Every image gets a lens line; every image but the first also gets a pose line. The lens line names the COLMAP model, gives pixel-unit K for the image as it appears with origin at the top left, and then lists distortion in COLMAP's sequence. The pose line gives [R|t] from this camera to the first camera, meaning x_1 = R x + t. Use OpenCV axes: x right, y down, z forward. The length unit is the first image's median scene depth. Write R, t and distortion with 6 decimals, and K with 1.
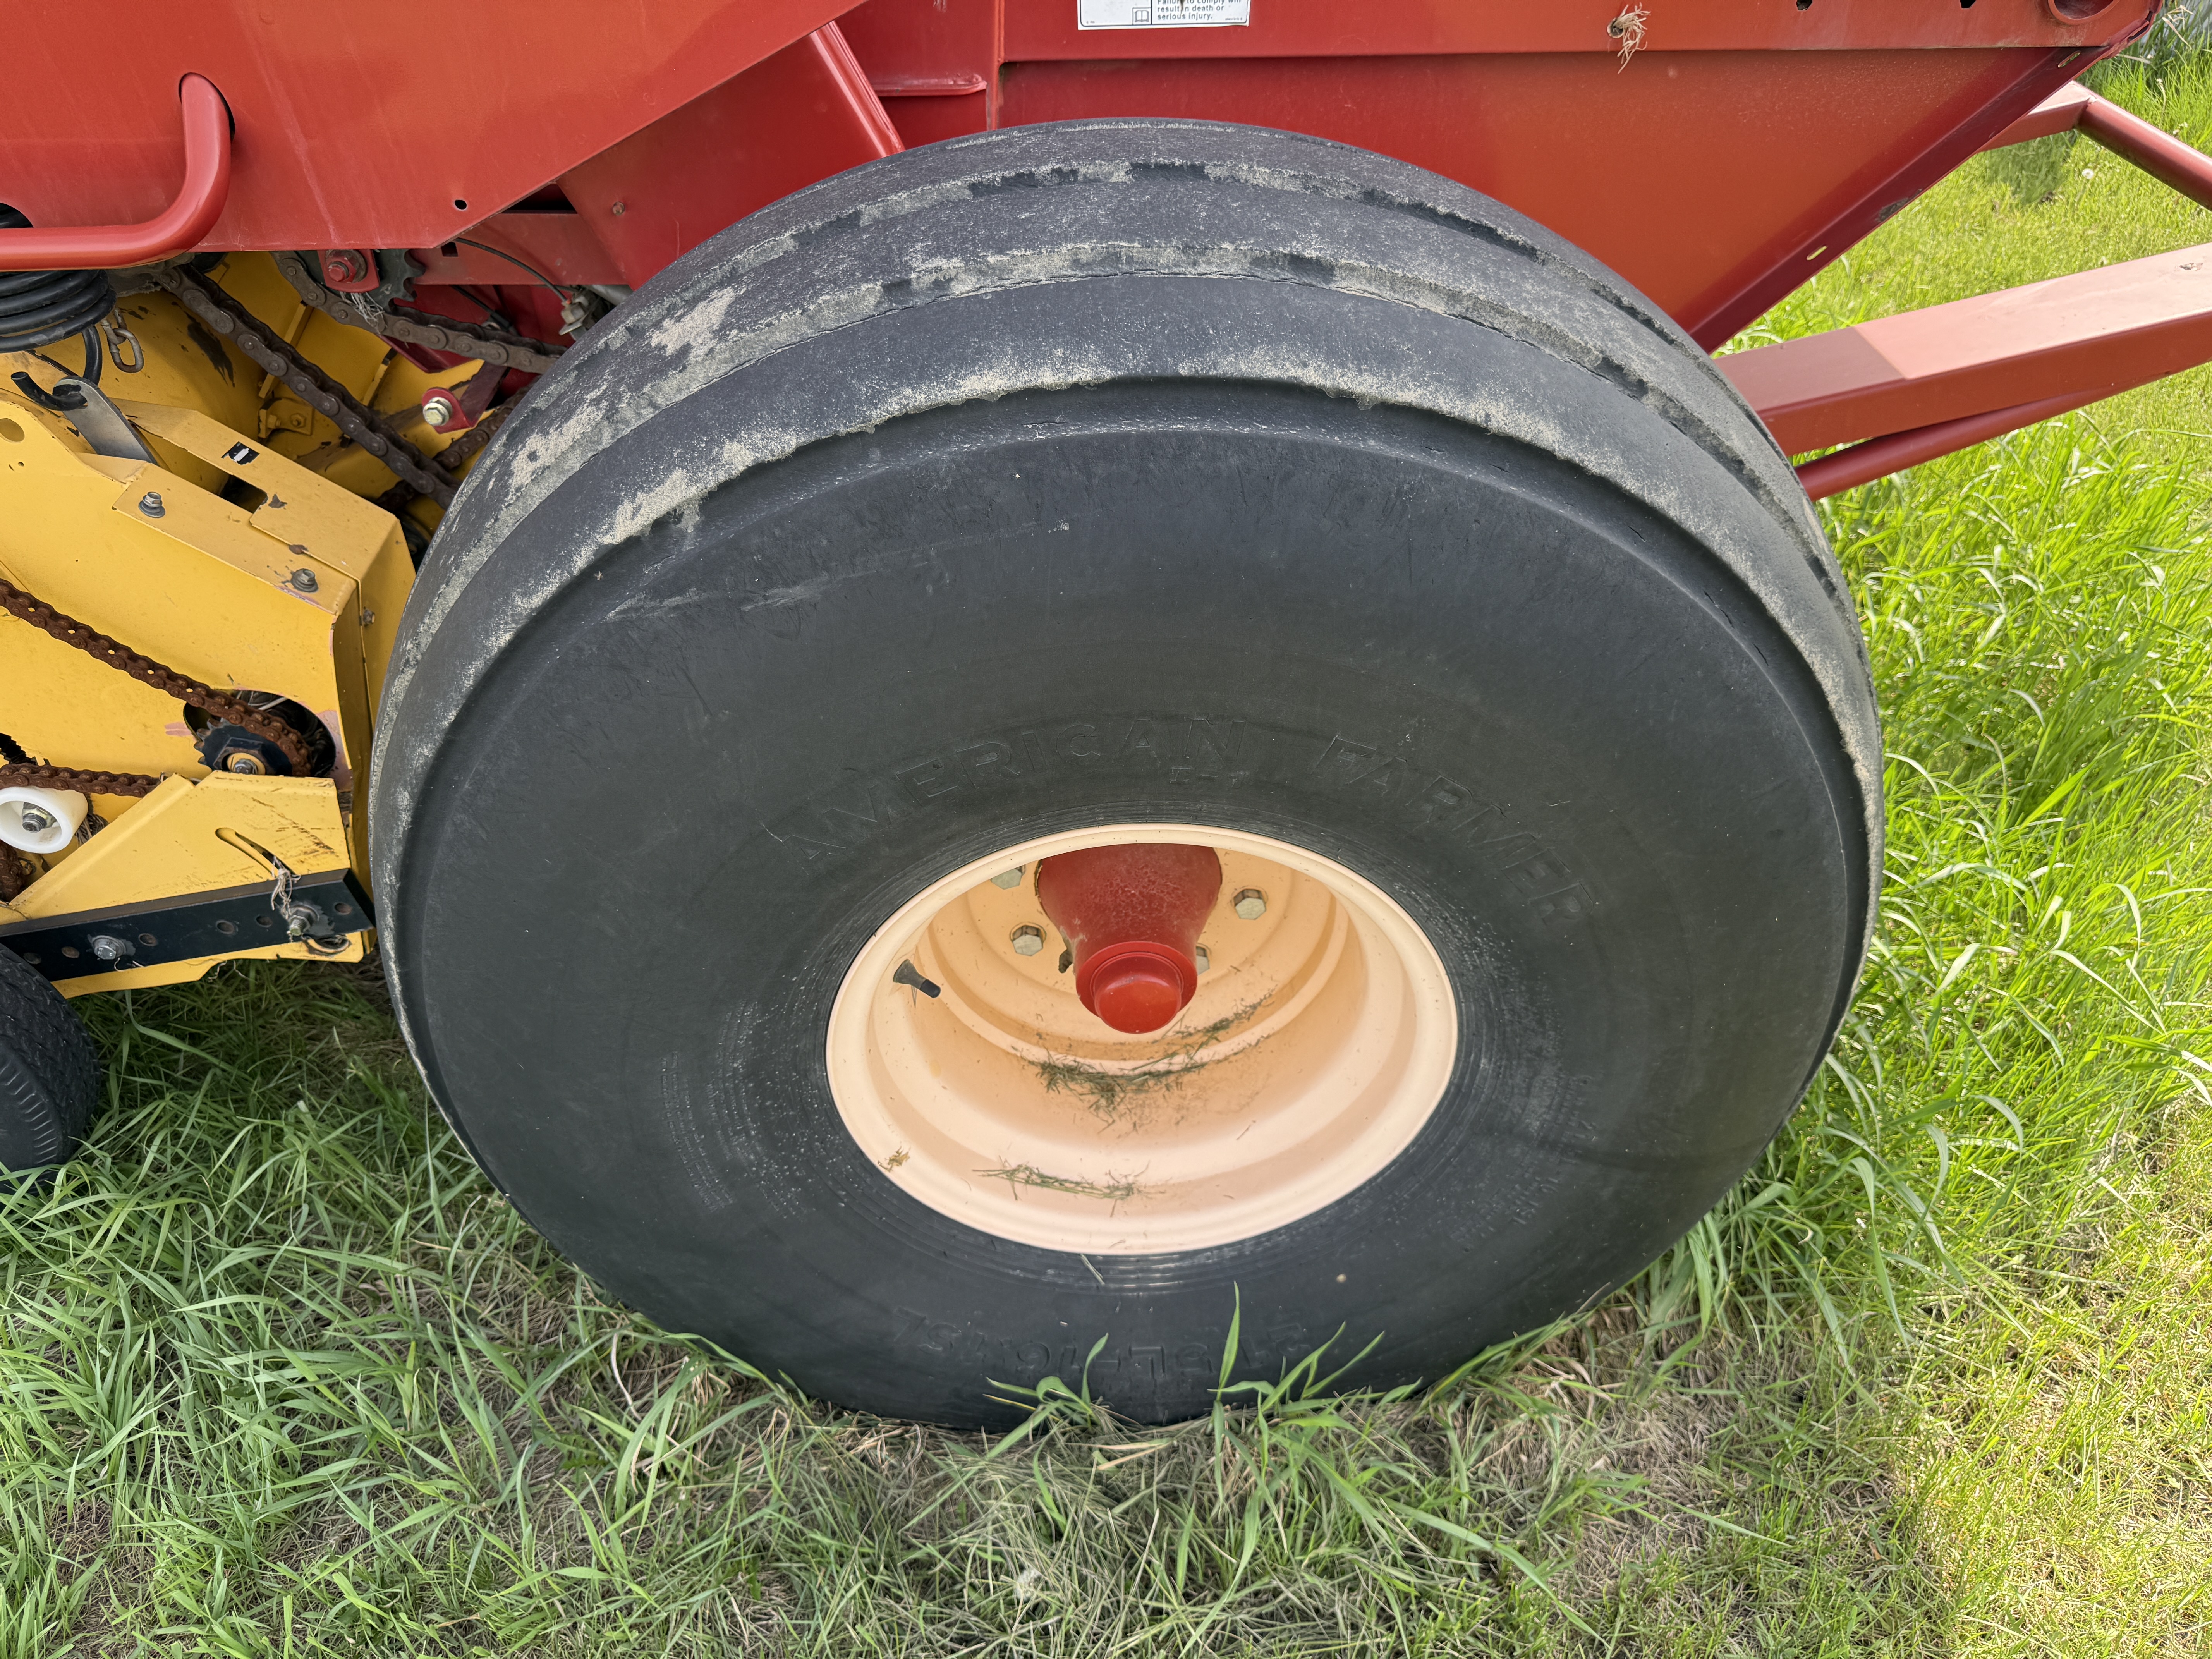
lens RADIAL K [[1533.9, 0, 1101.6], [0, 1533.9, 803.2], [0, 0, 1]] dist [0.175597, -0.298573]
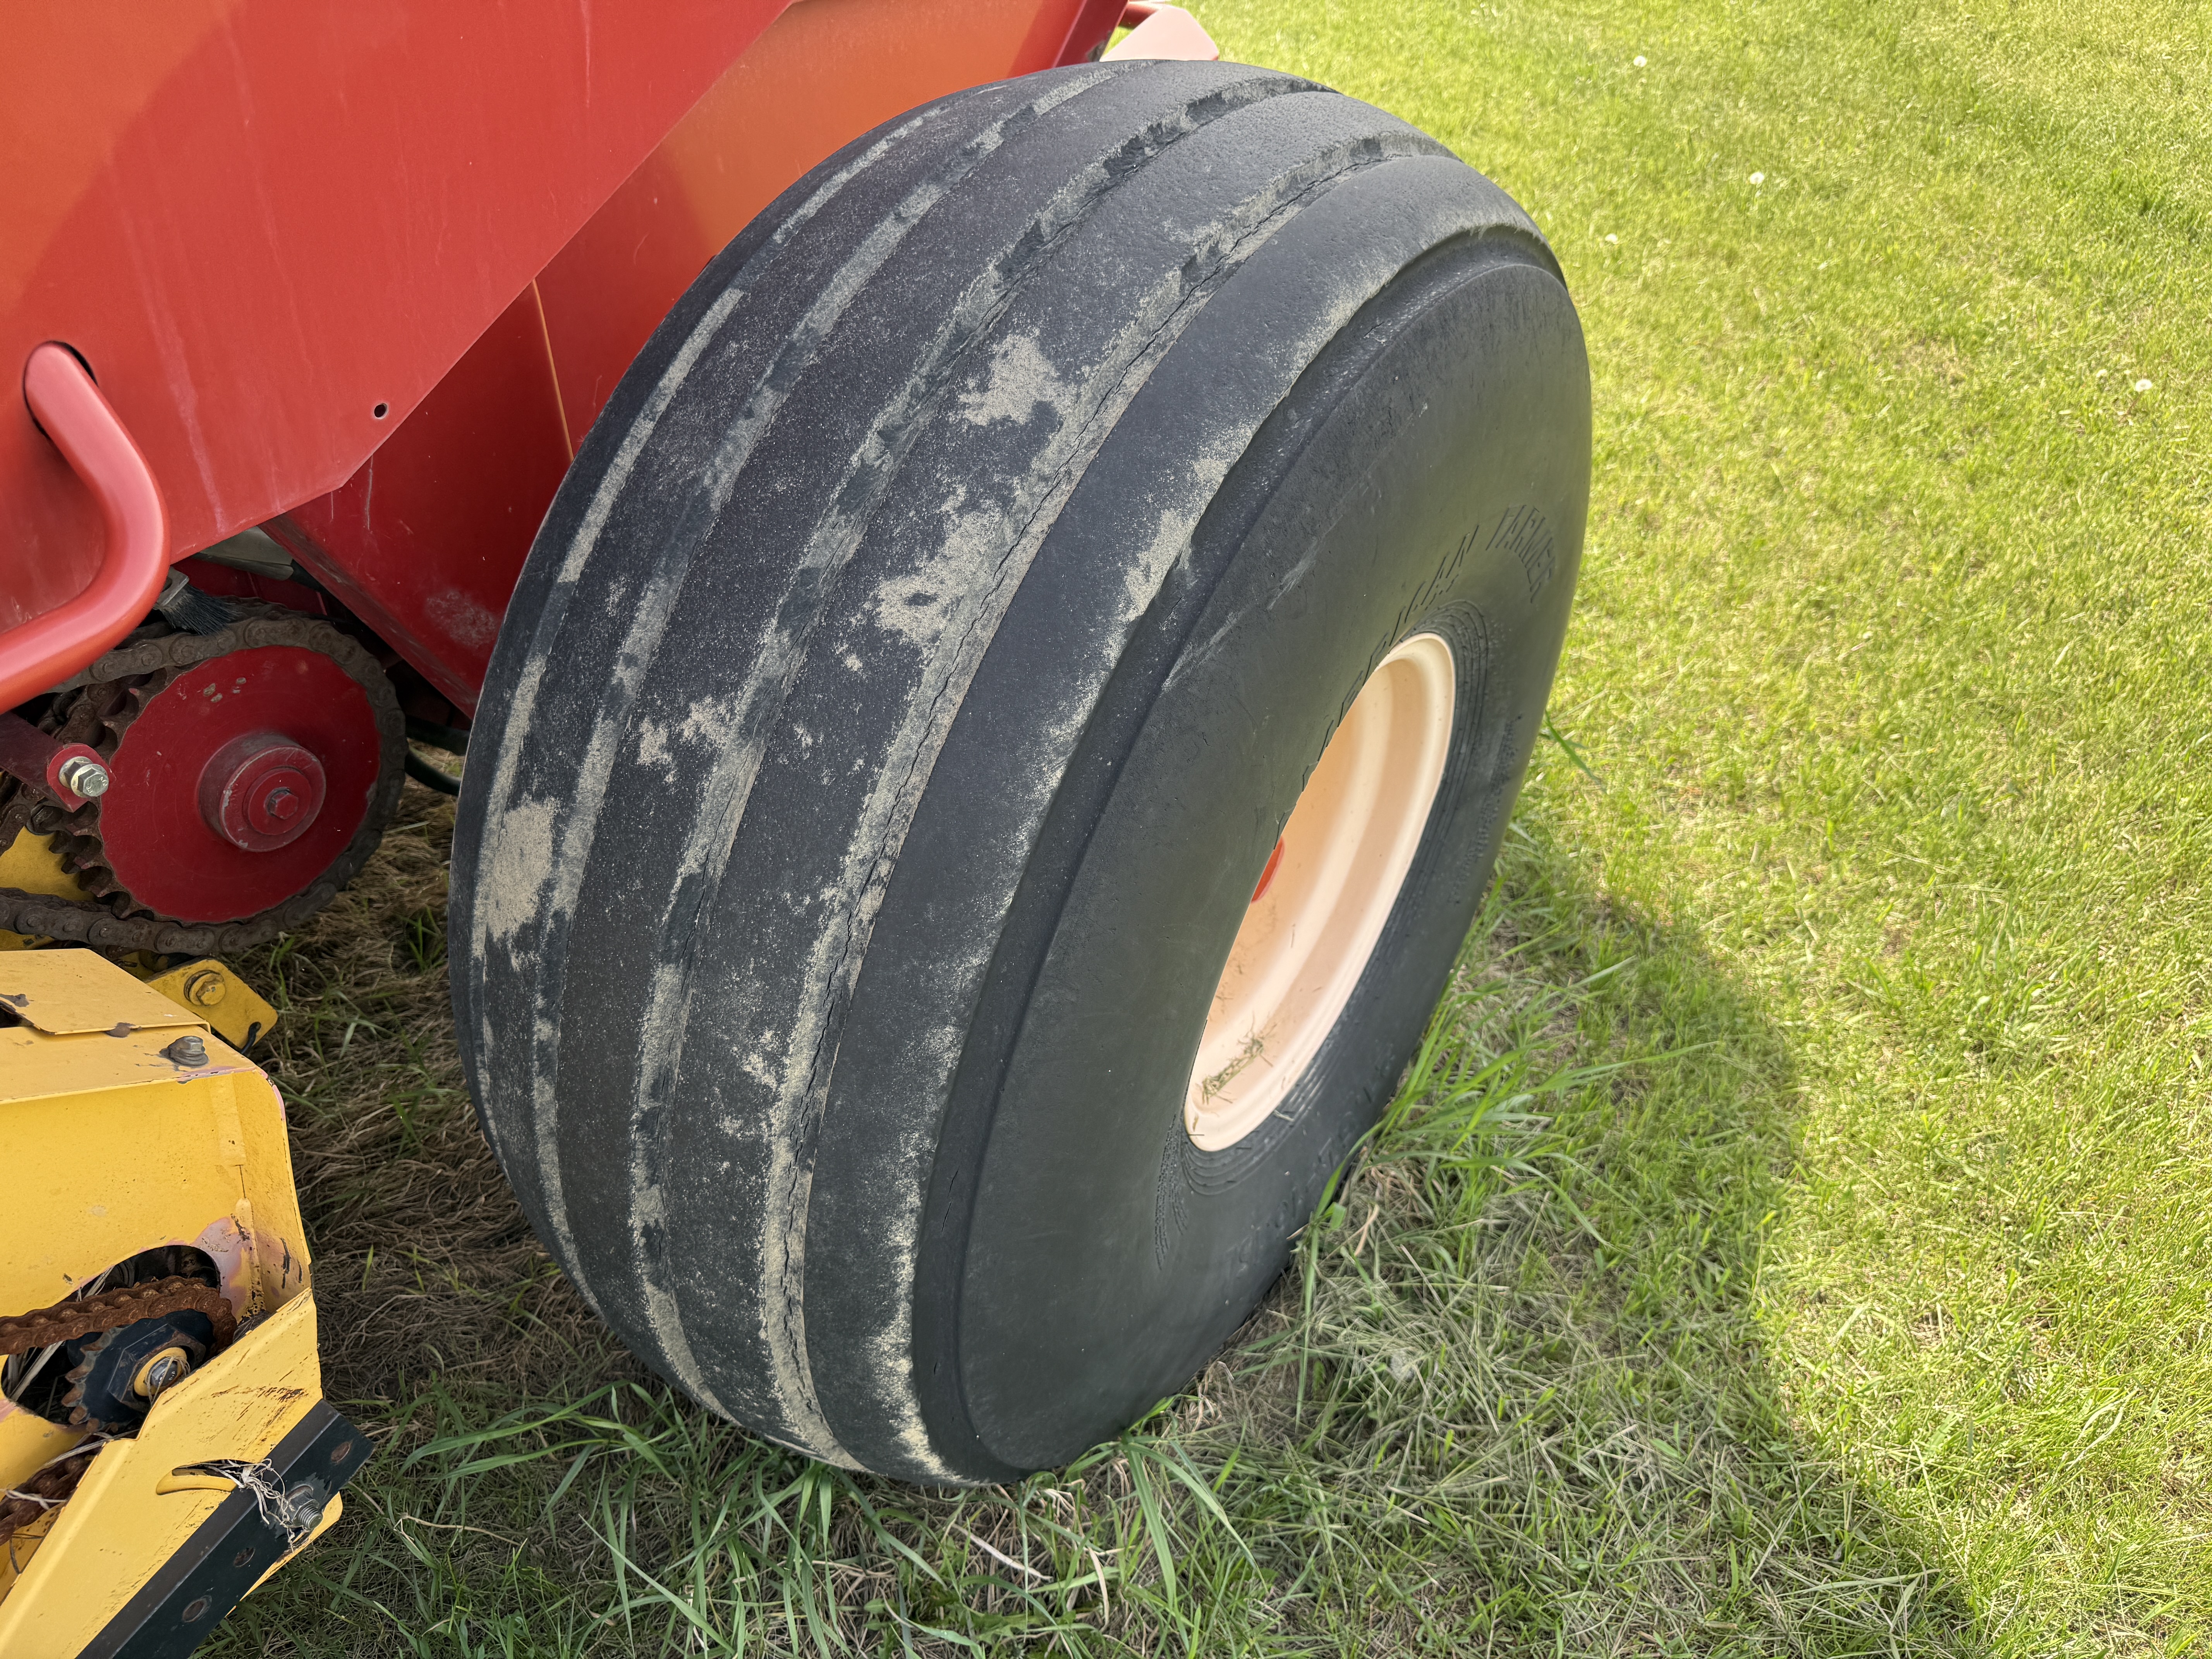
lens RADIAL K [[1546.2, 0, 1106.0], [0, 1546.2, 829.5], [0, 0, 1]] dist [0.199956, -0.398477]
pose [[0.582159, -0.515697, 0.628608, -0.962105], [0.483098, 0.841245, 0.242740, -0.289172], [-0.653994, 0.162366, 0.738870, 0.332373]]
